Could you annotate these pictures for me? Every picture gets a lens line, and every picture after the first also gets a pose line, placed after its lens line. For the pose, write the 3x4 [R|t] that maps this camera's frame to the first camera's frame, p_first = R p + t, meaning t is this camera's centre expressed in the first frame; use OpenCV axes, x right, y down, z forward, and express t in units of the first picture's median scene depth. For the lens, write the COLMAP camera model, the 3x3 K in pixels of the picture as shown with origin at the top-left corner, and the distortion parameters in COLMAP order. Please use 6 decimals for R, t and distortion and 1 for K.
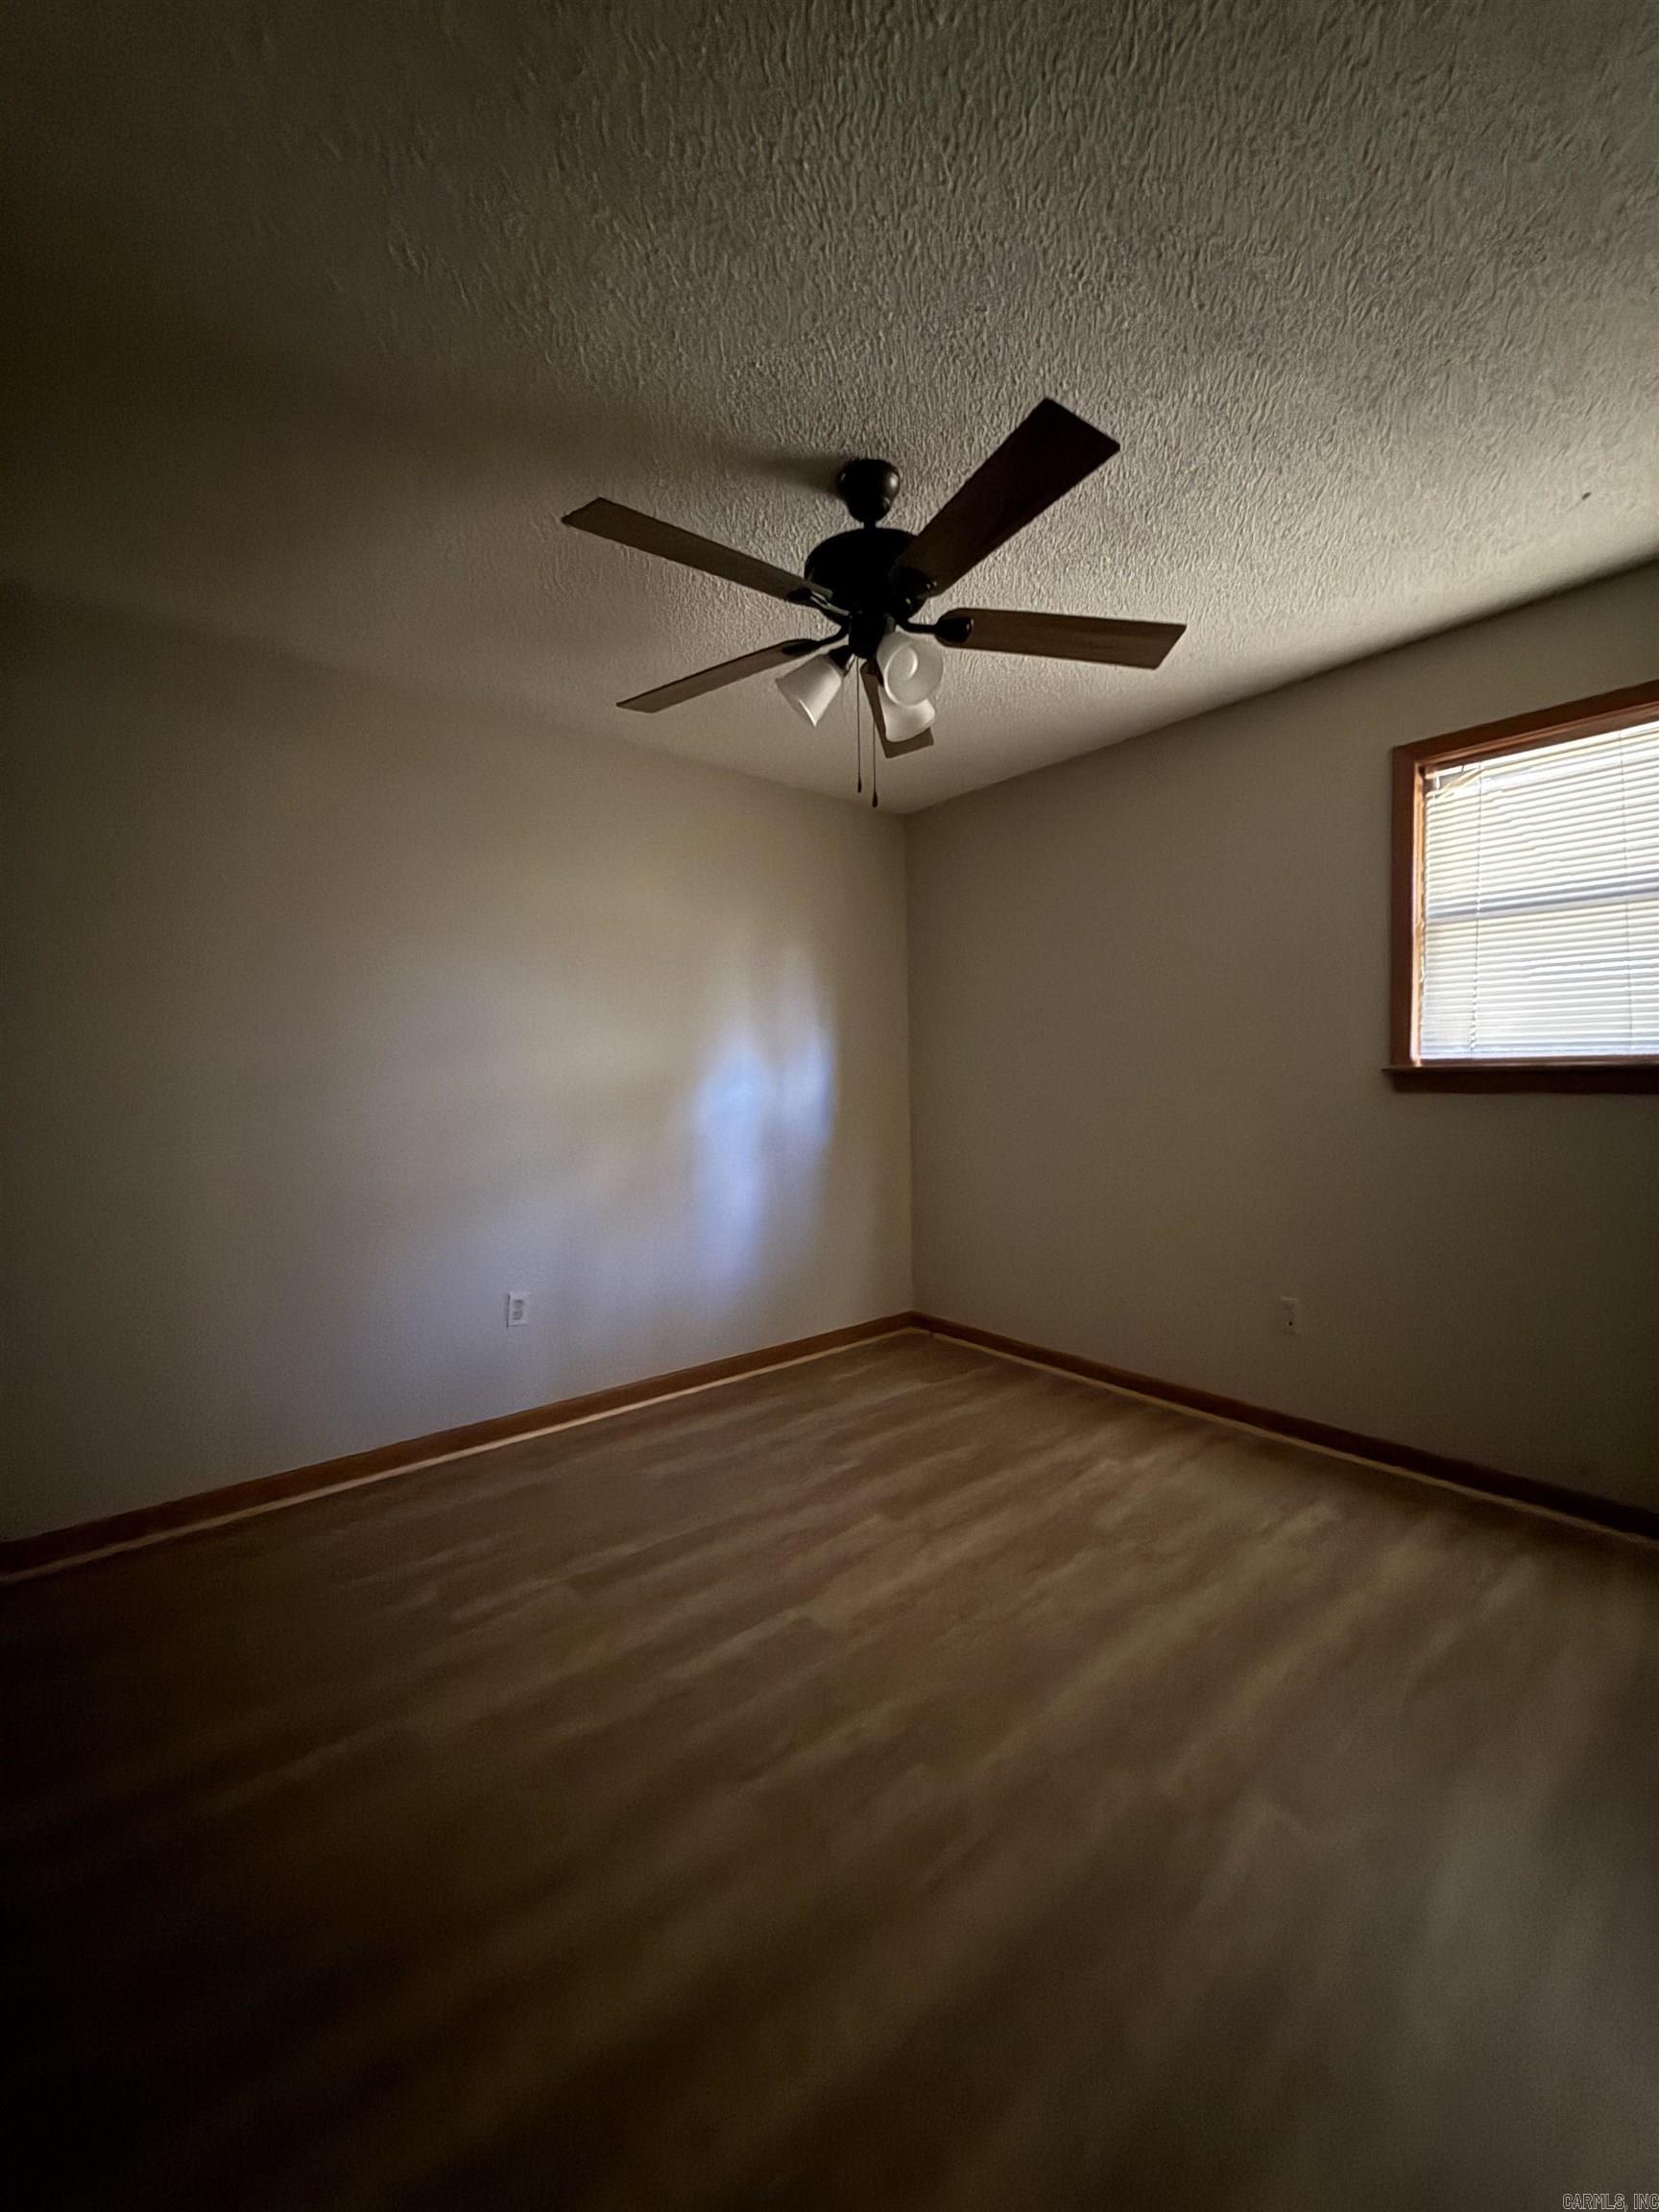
lens RADIAL K [[878.9, 0, 832.0], [0, 878.9, 1117.6], [0, 0, 1]] dist [-0.000160, -0.000047]
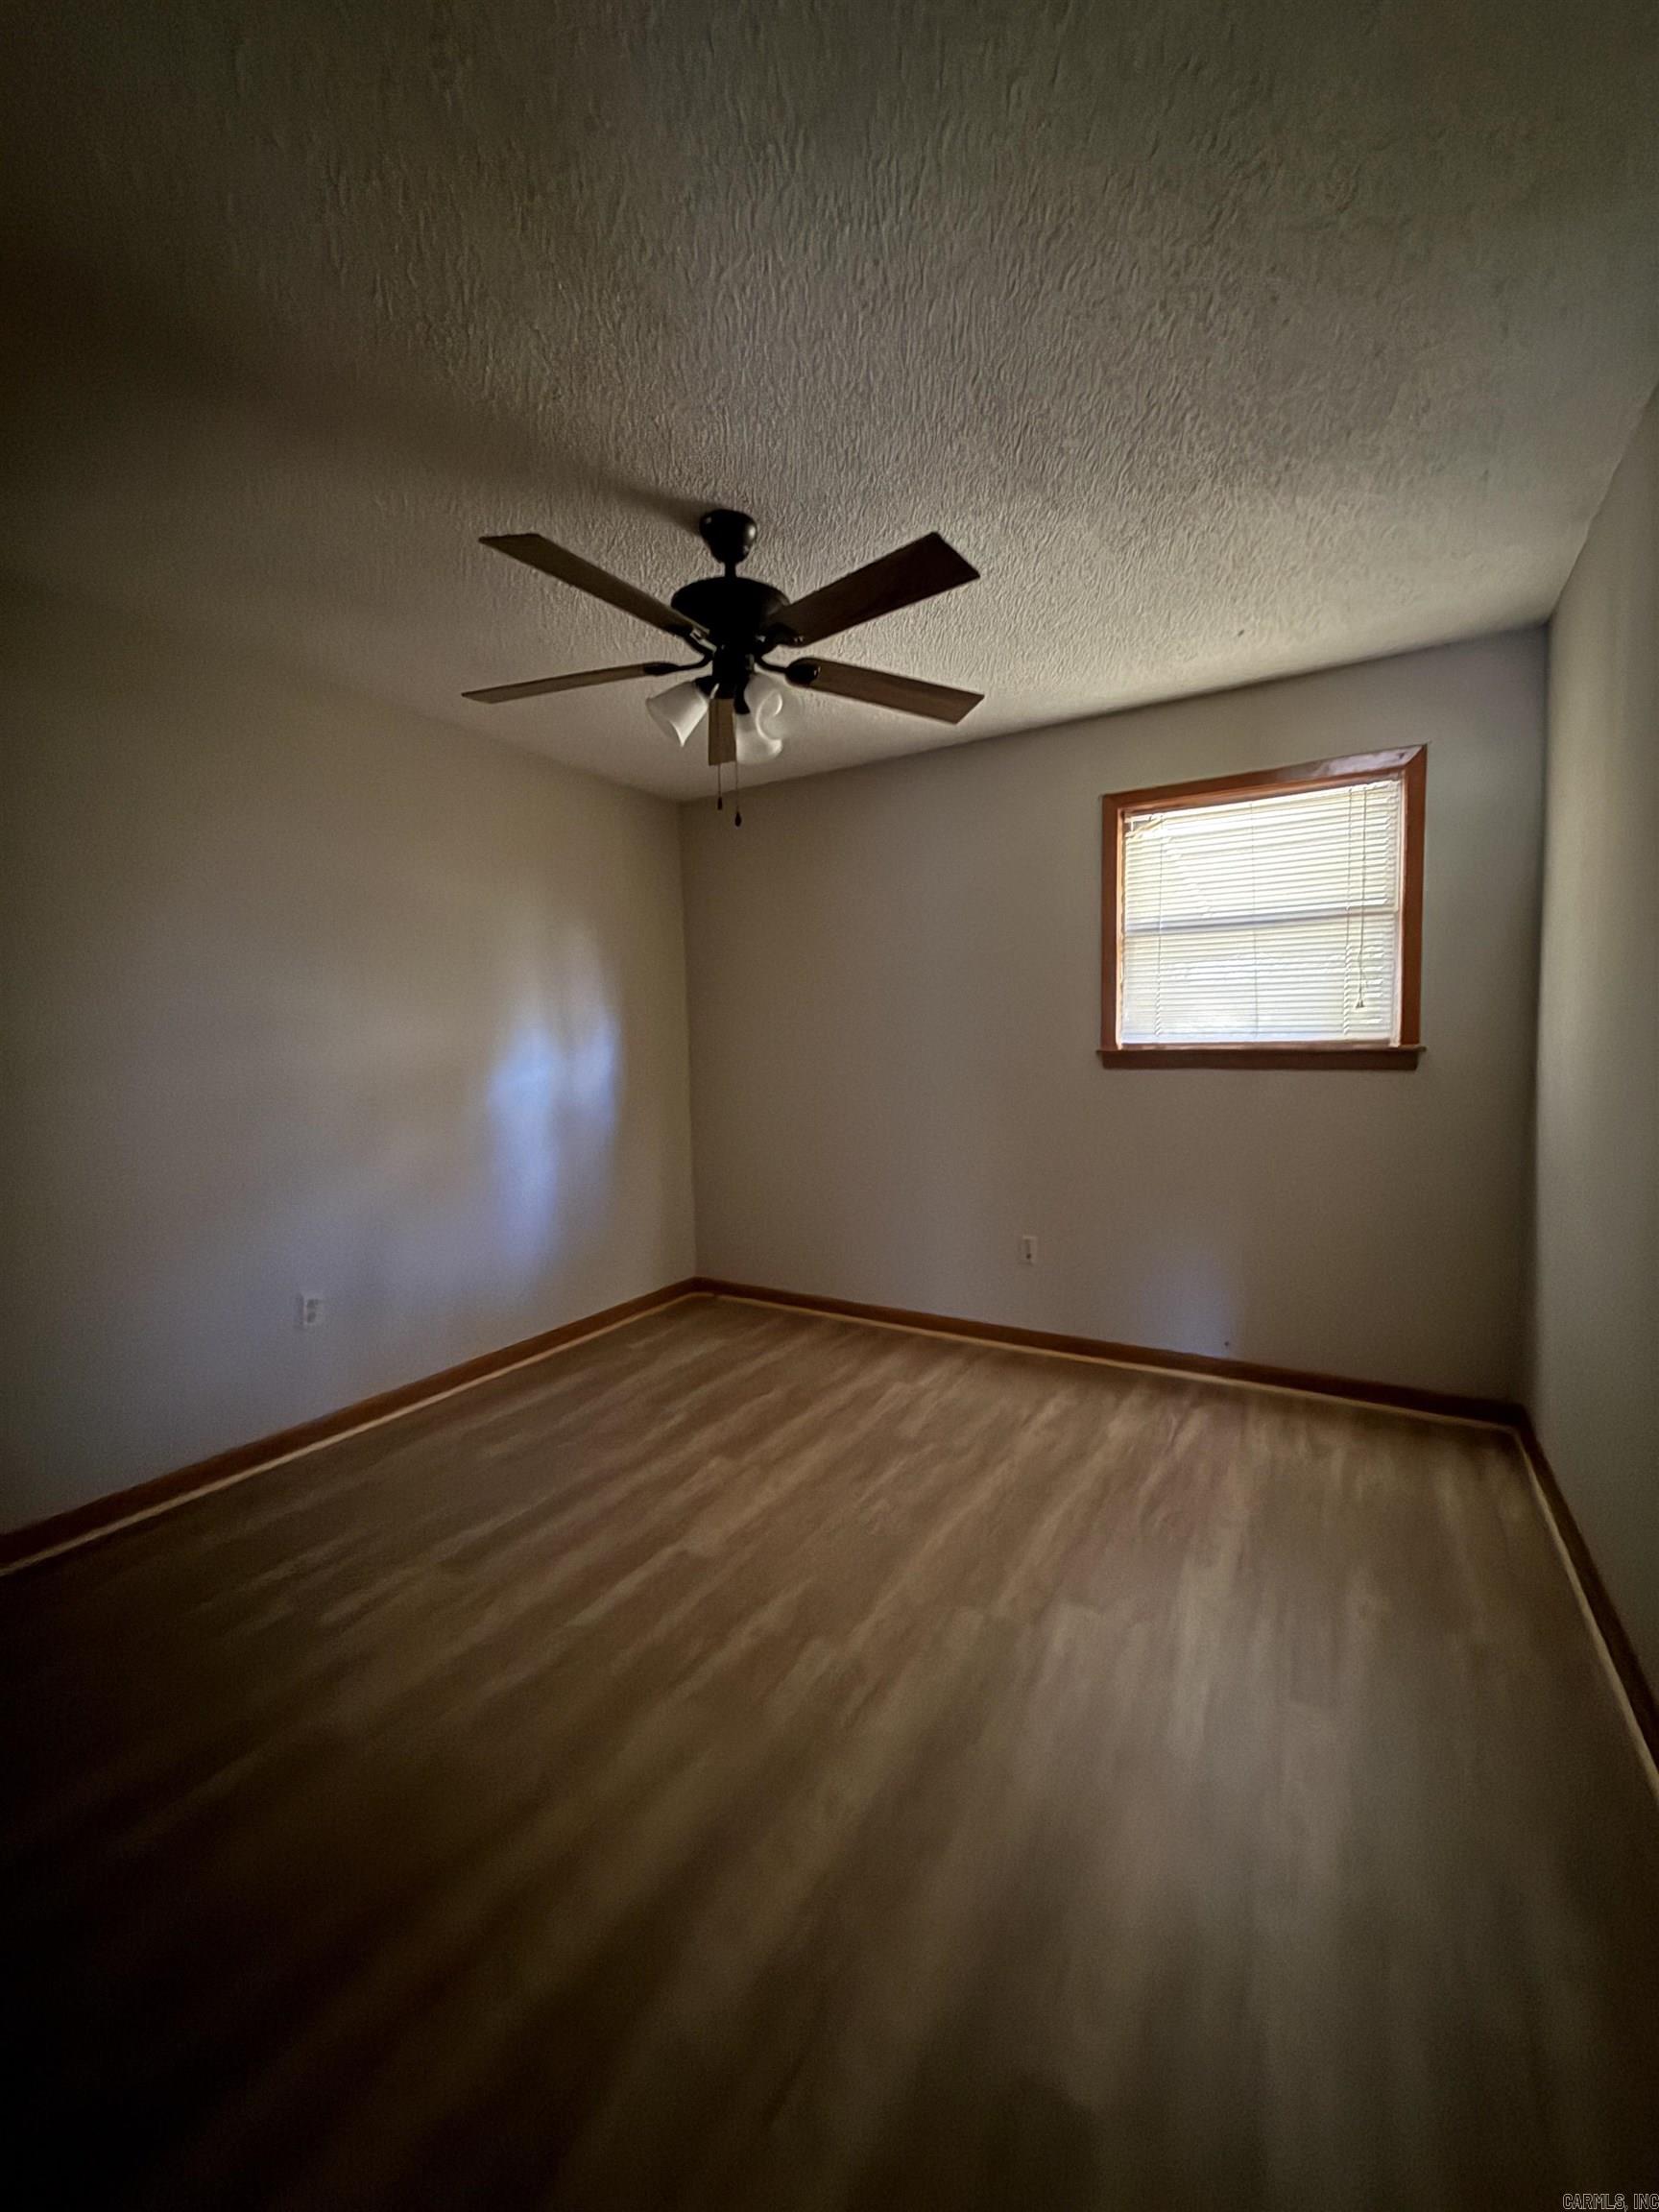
lens RADIAL K [[878.9, 0, 827.3], [0, 878.9, 1120.4], [0, 0, 1]] dist [-0.000160, -0.000047]
pose [[0.945150, -0.034508, 0.324809, -0.199314], [0.021826, 0.998853, 0.042607, -0.021301], [-0.325907, -0.033181, 0.944819, -0.096071]]
